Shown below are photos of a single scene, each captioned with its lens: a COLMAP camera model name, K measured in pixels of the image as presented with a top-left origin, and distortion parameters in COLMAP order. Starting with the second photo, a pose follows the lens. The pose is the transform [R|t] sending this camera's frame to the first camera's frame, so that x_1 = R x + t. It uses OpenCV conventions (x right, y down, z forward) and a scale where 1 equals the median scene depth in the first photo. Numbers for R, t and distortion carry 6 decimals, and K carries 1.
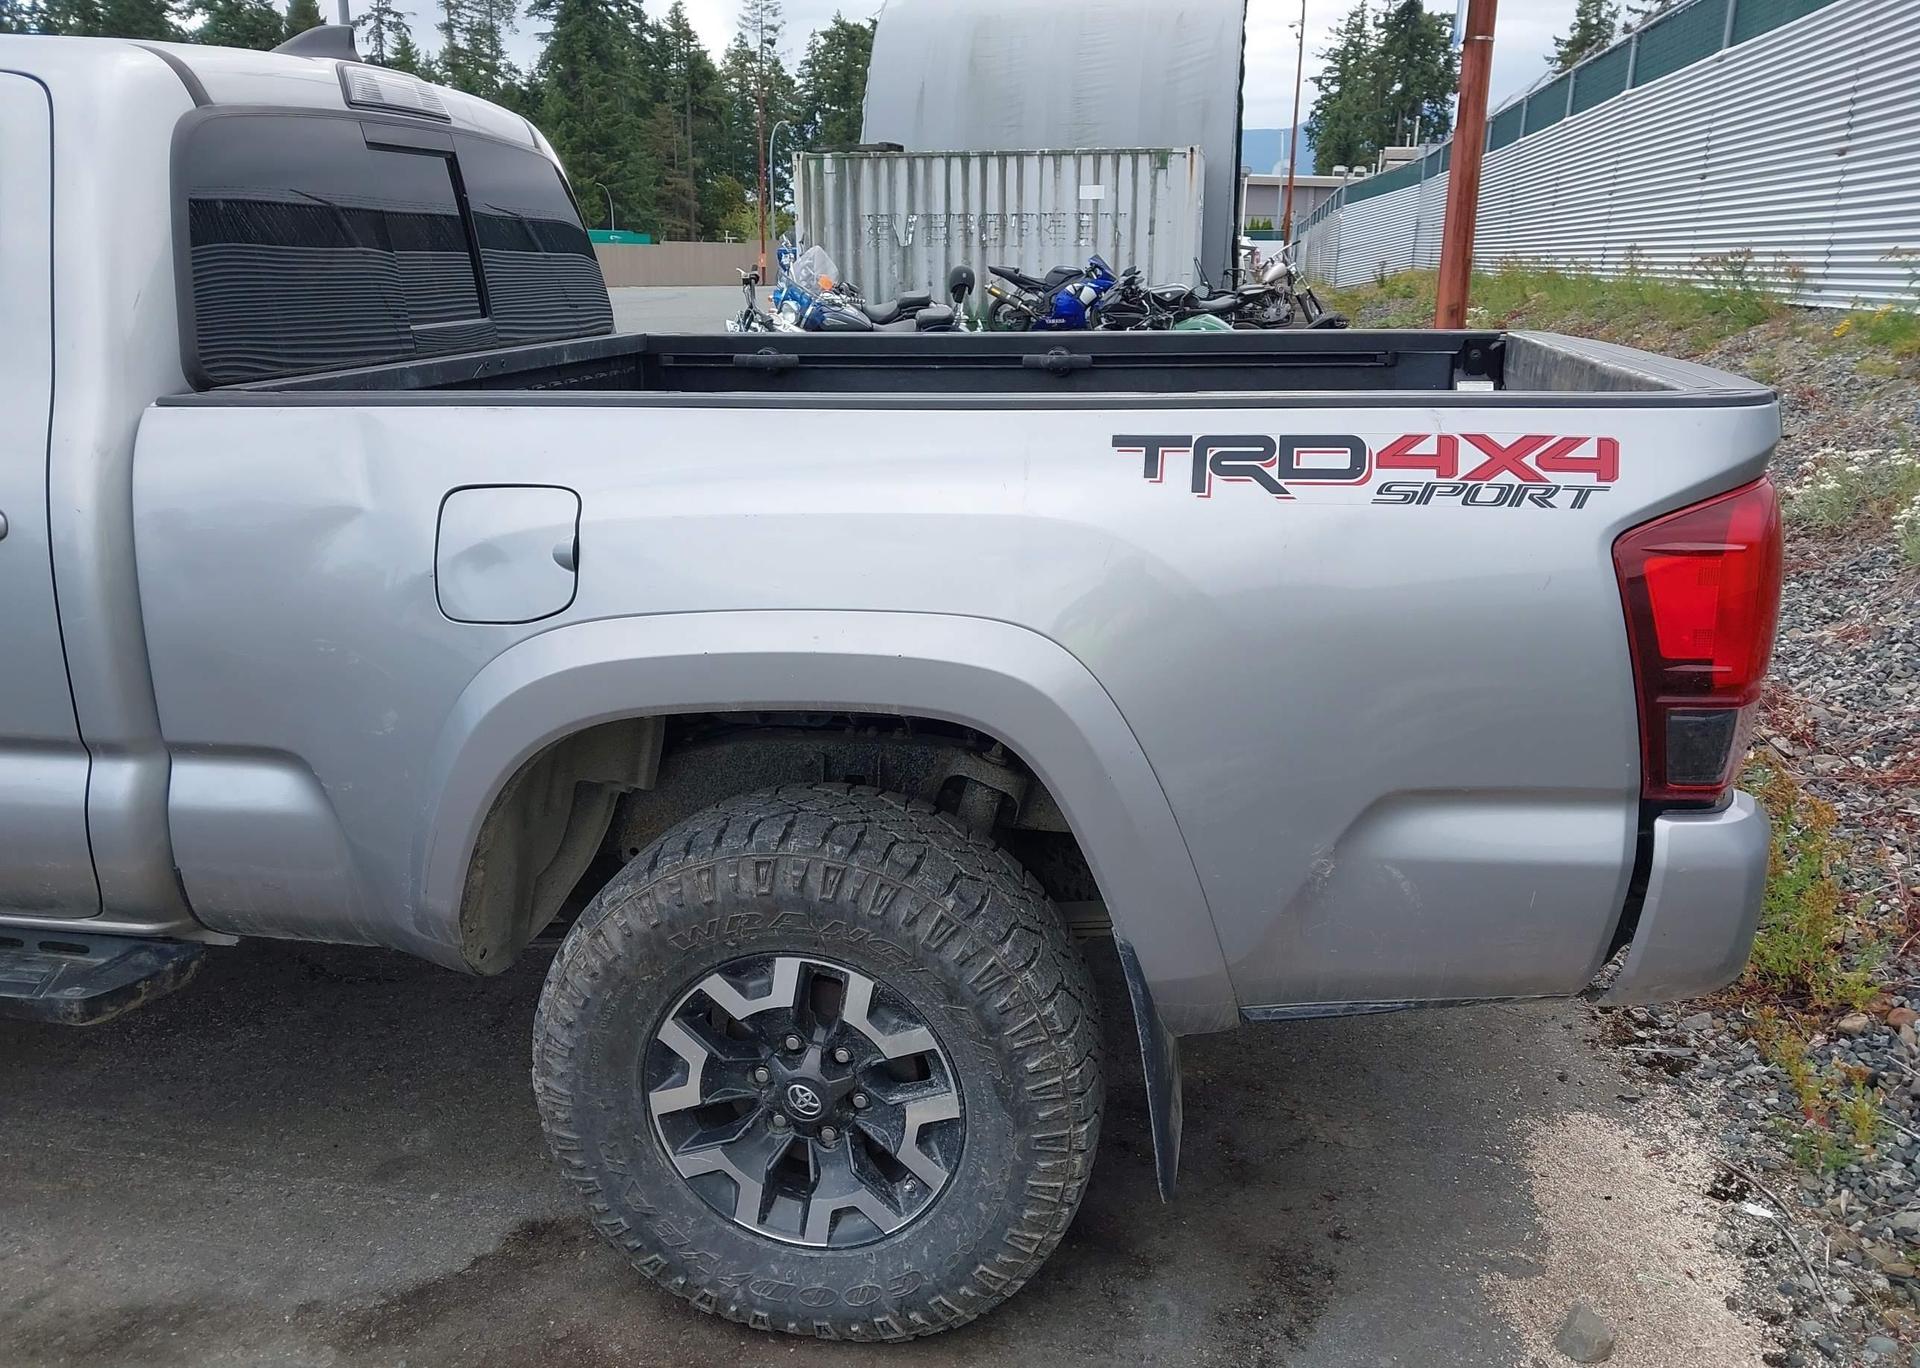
lens RADIAL K [[1517.8, 0, 959.0], [0, 1517.8, 724.1], [0, 0, 1]] dist [0.007462, -0.006919]
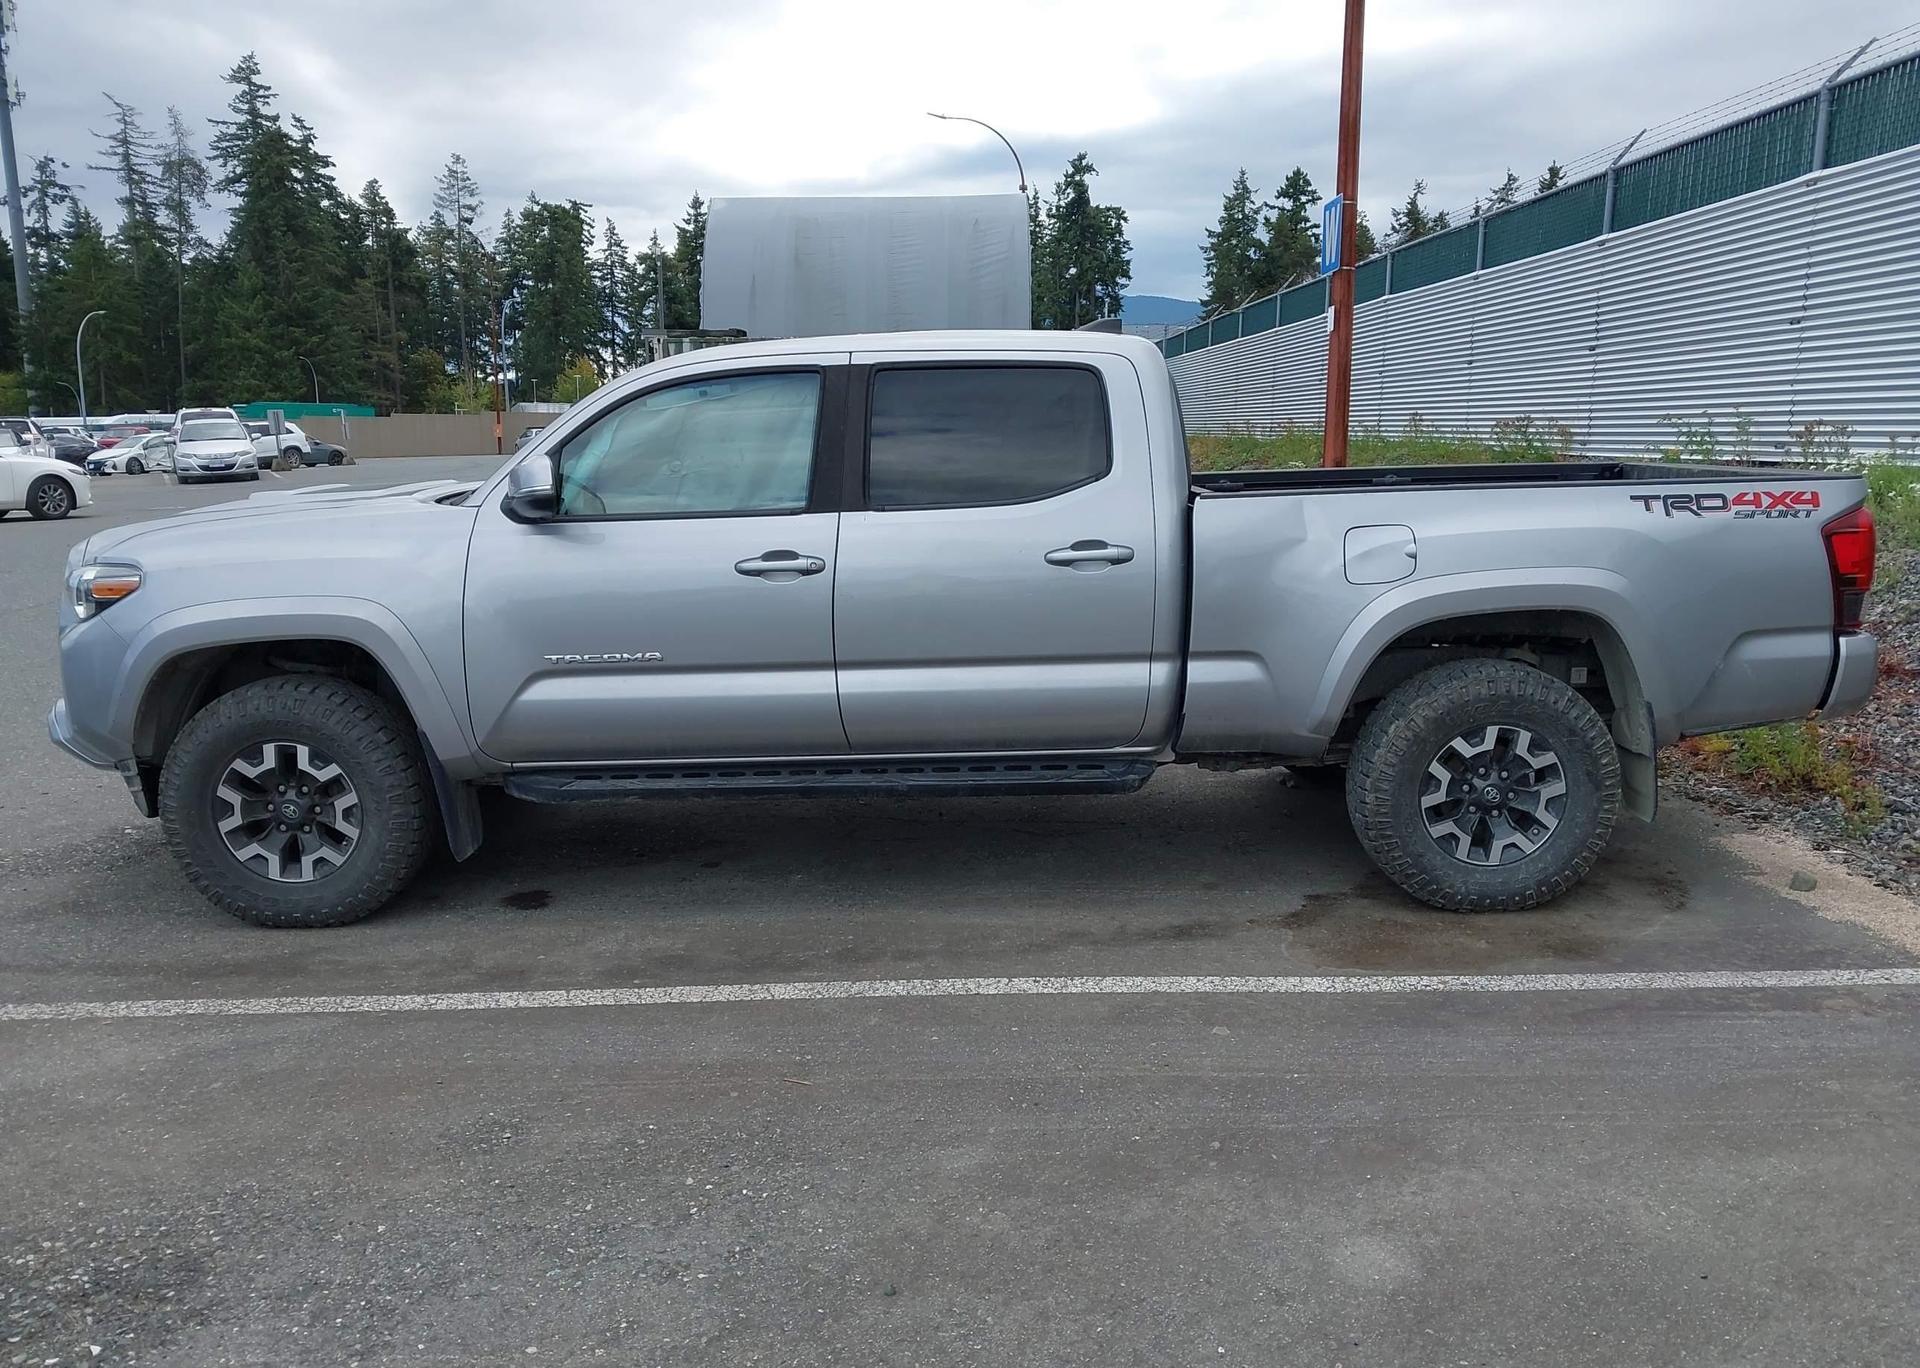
lens RADIAL K [[1517.8, 0, 959.0], [0, 1517.8, 724.1], [0, 0, 1]] dist [0.007462, -0.006919]
pose [[0.980104, -0.047322, 0.192761, -0.178095], [0.067001, 0.993038, -0.096882, 0.042333], [-0.186834, 0.107869, 0.976451, -0.144698]]
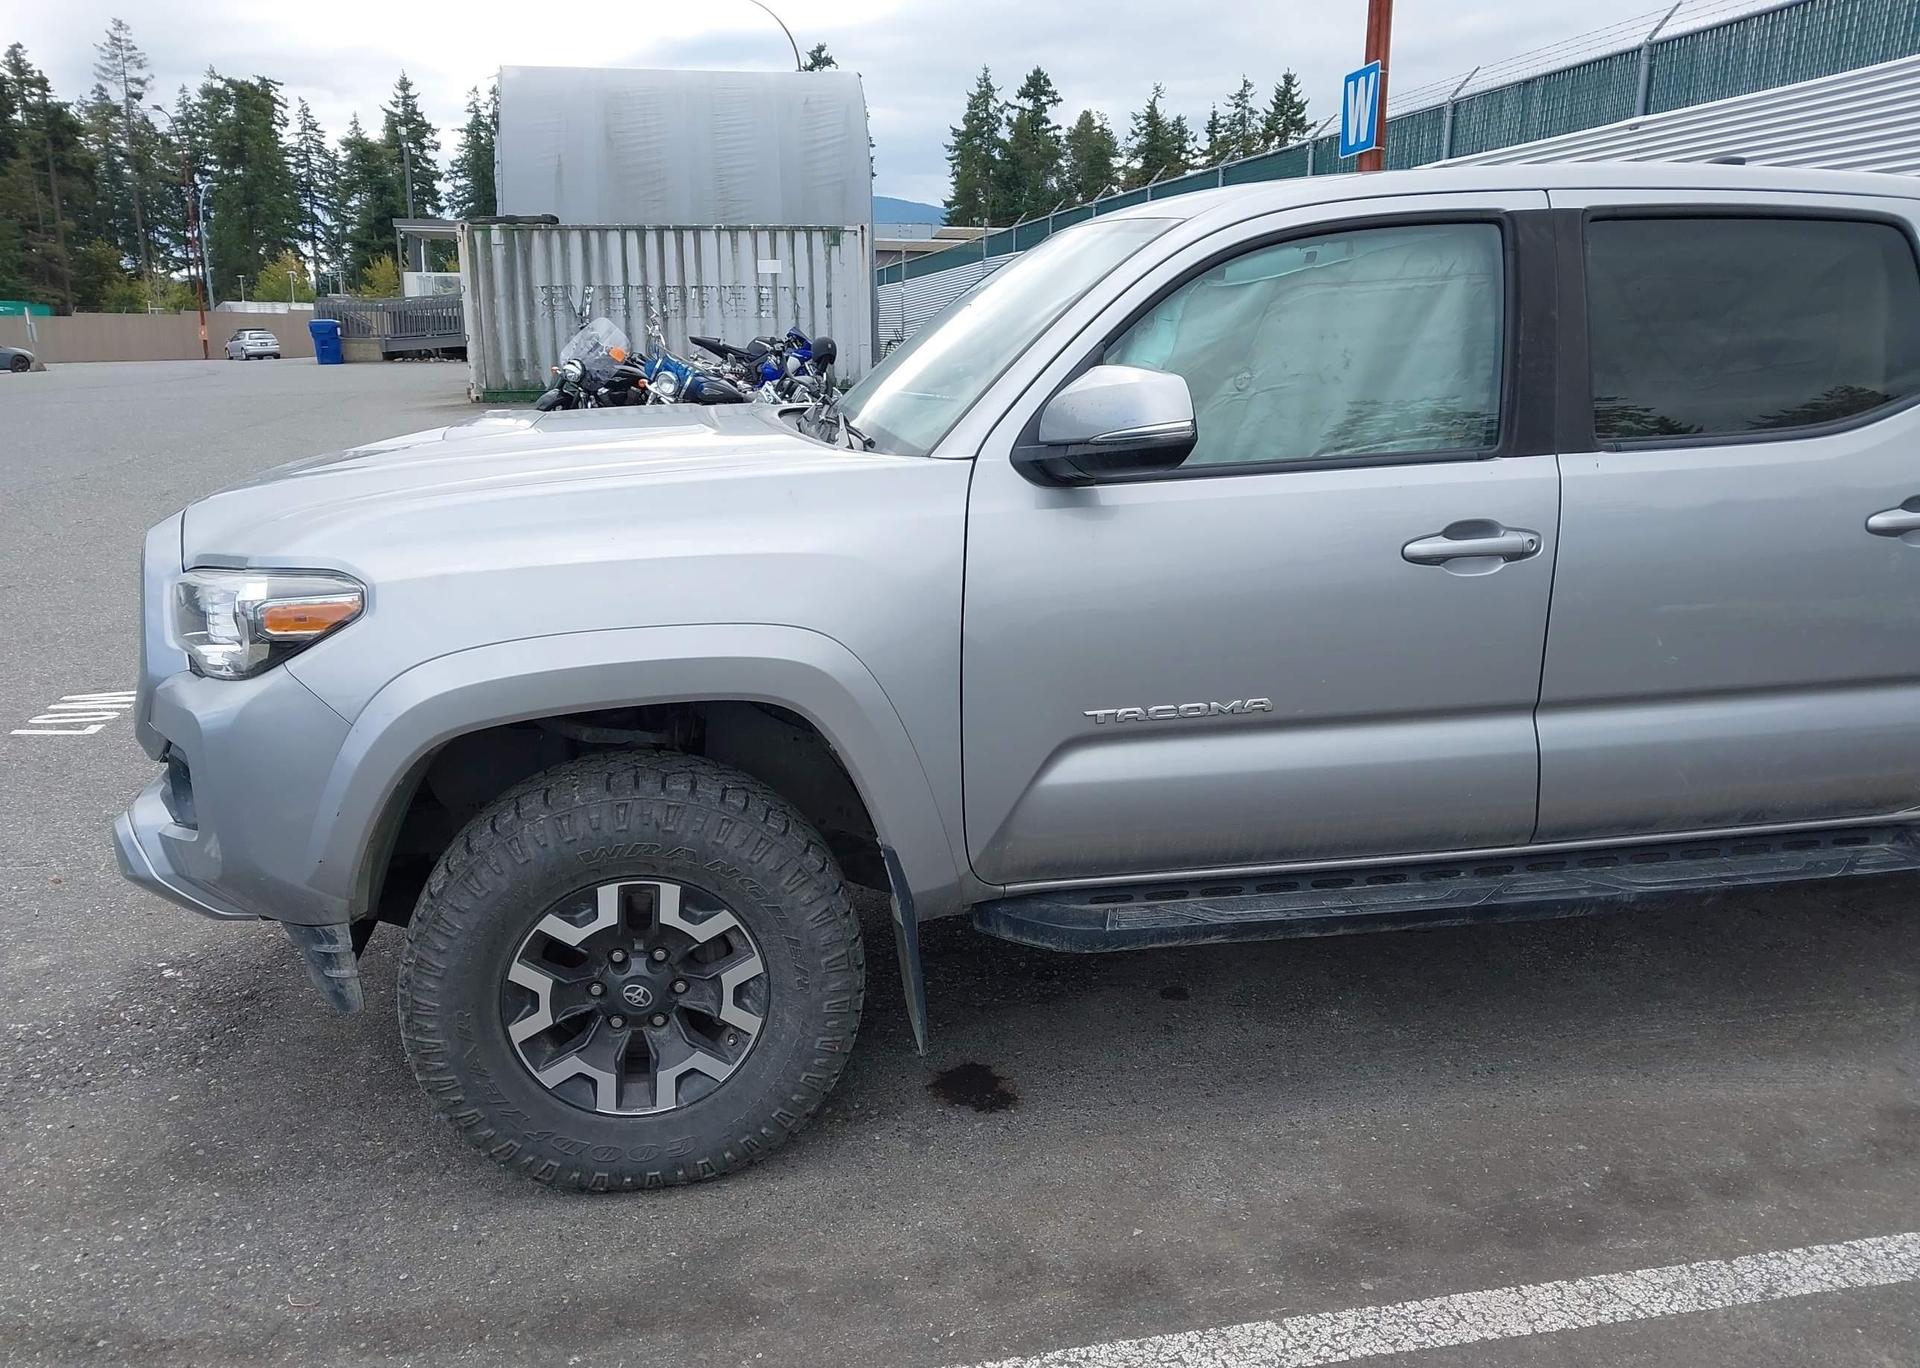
lens RADIAL K [[1517.8, 0, 959.0], [0, 1517.8, 724.1], [0, 0, 1]] dist [0.007462, -0.006919]
pose [[0.931094, -0.096592, 0.351758, -0.275682], [0.111575, 0.993501, -0.022520, -0.001815], [-0.347296, 0.060216, 0.935820, 0.003016]]
